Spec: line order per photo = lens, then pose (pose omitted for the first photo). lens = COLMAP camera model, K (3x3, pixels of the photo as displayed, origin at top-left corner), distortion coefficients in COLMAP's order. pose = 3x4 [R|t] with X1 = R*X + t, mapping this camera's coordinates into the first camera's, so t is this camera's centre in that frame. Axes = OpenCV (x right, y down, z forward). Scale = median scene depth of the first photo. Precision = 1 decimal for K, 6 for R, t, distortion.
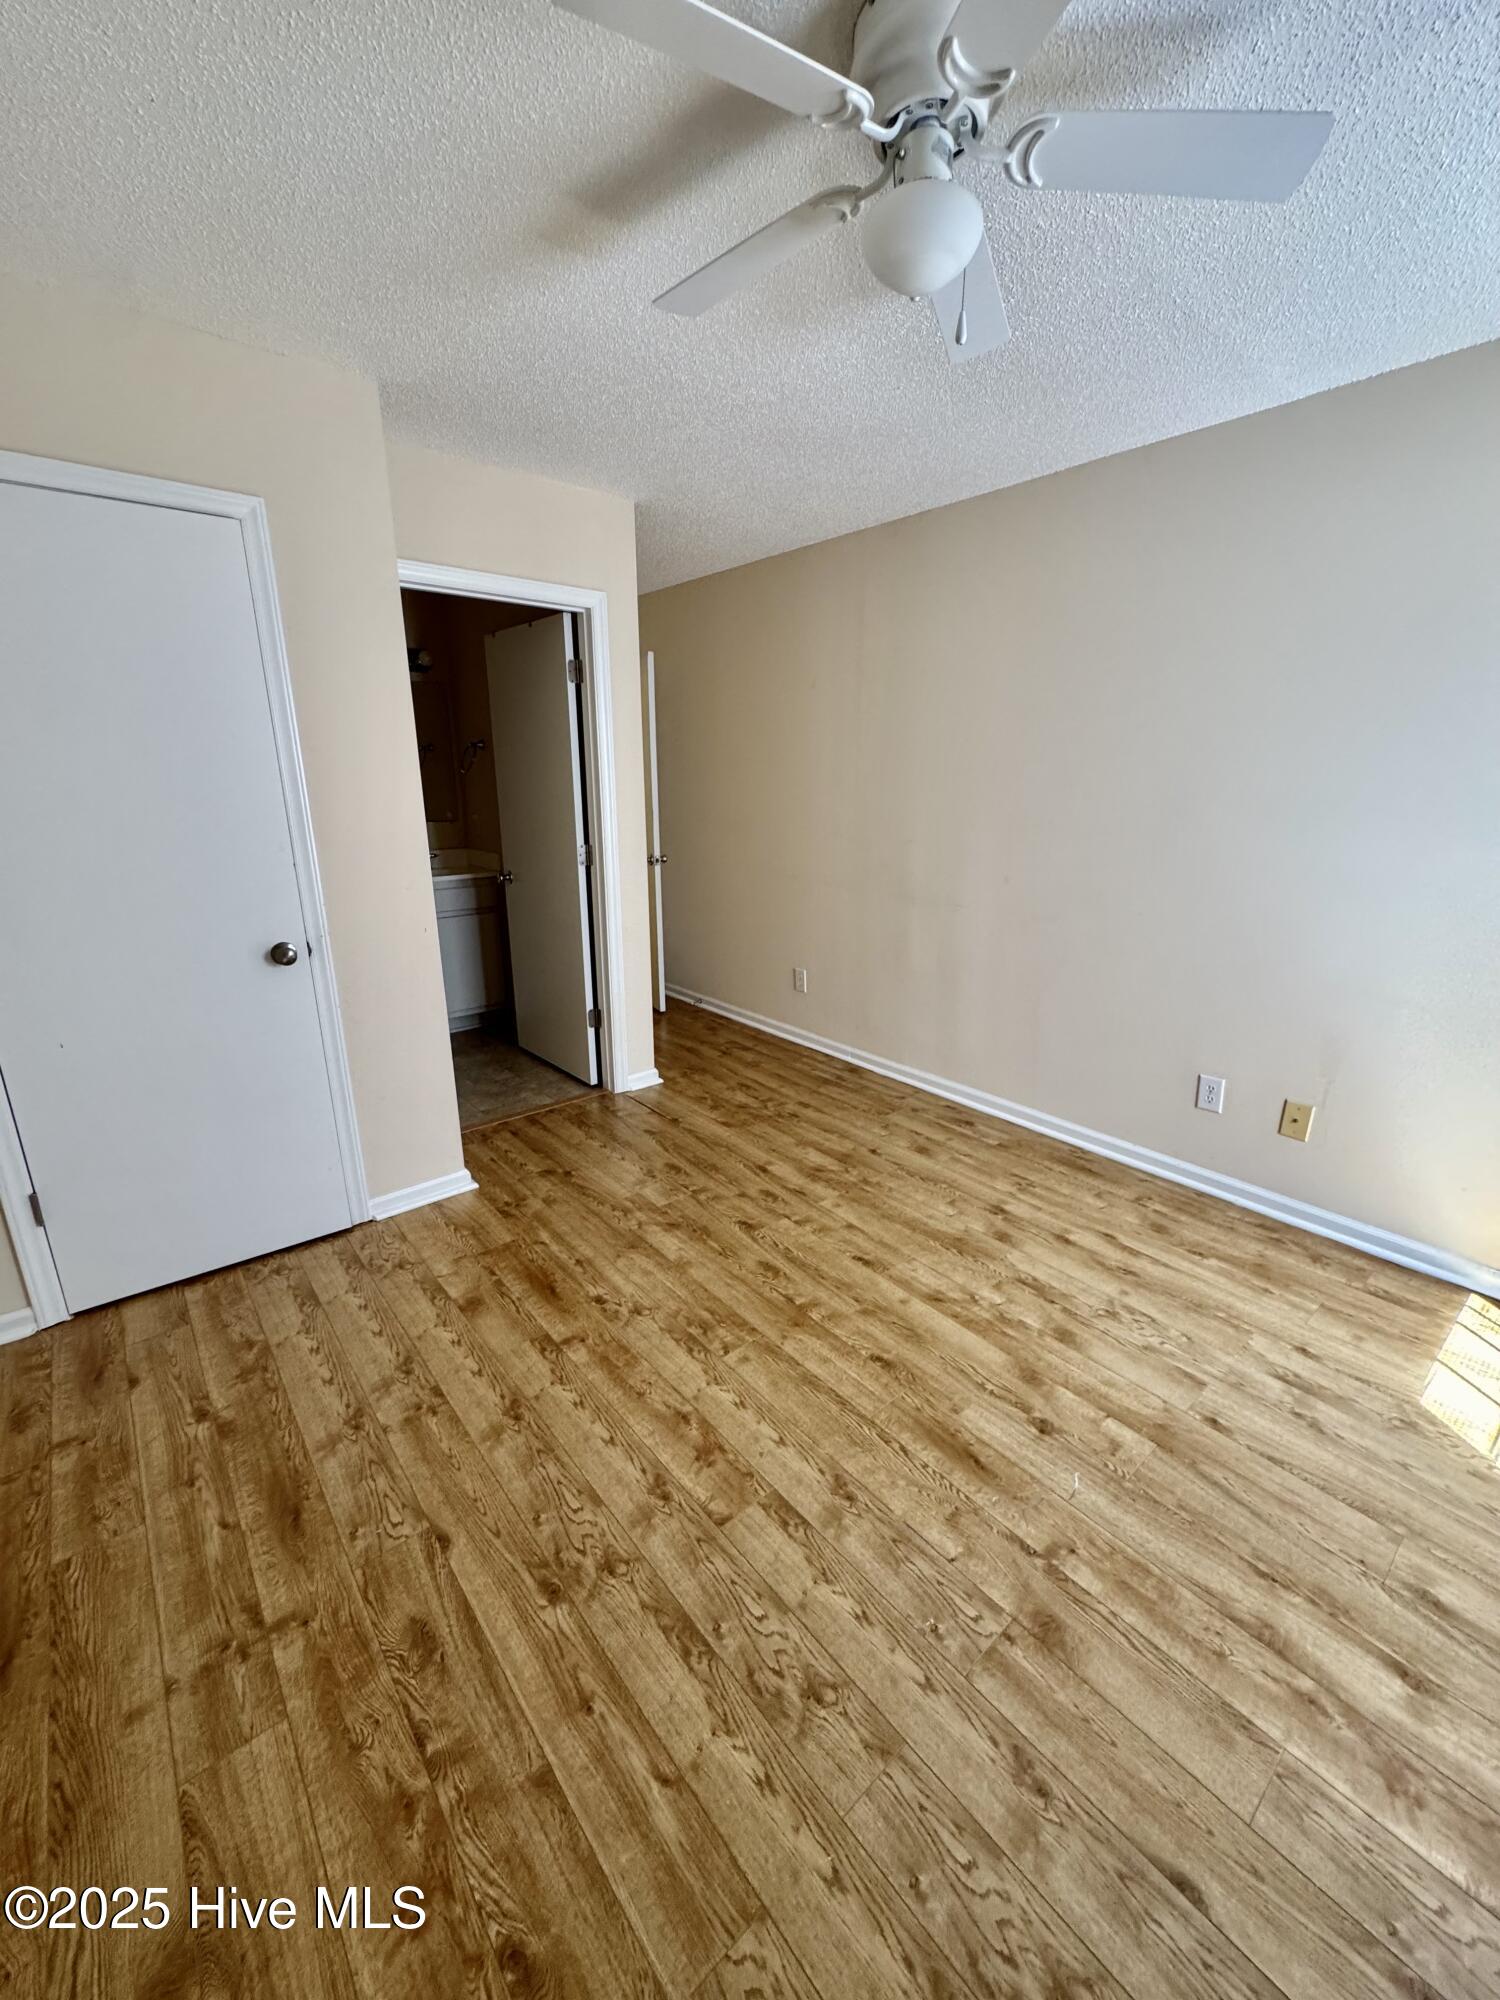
lens RADIAL K [[794.6, 0, 750.3], [0, 794.6, 999.2], [0, 0, 1]] dist [-0.002773, 0.000728]
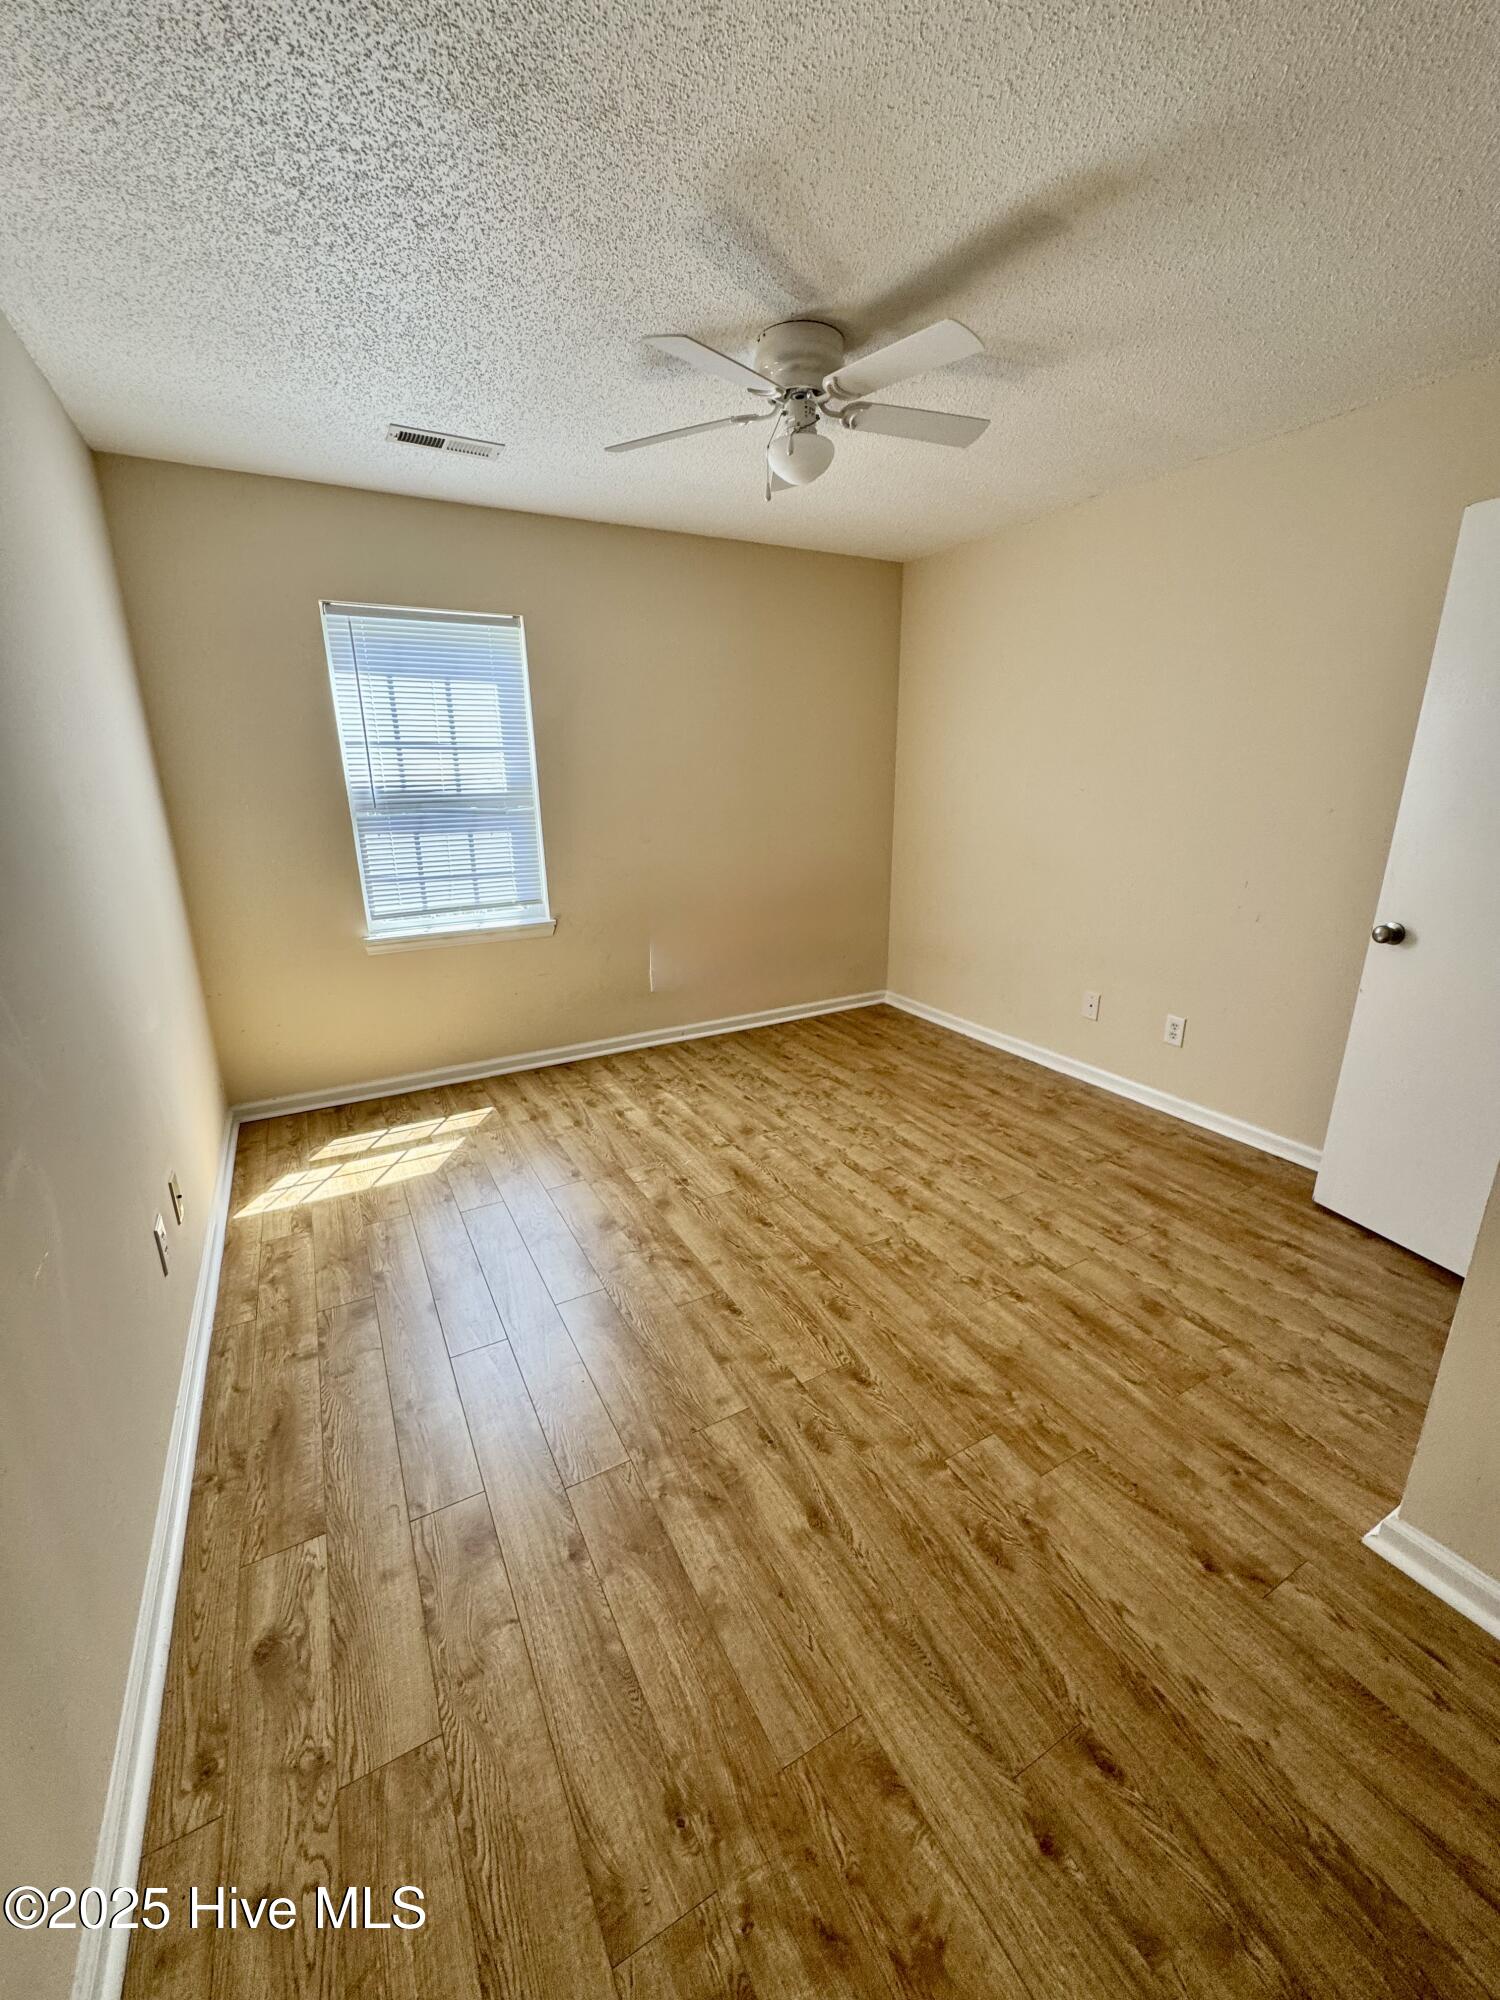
lens RADIAL K [[794.6, 0, 750.3], [0, 794.6, 999.2], [0, 0, 1]] dist [-0.002773, 0.000728]
pose [[-0.981237, -0.047923, 0.186757, -0.032692], [0.059938, 0.844808, 0.531701, -0.505904], [-0.183254, 0.532918, -0.826085, 1.781939]]
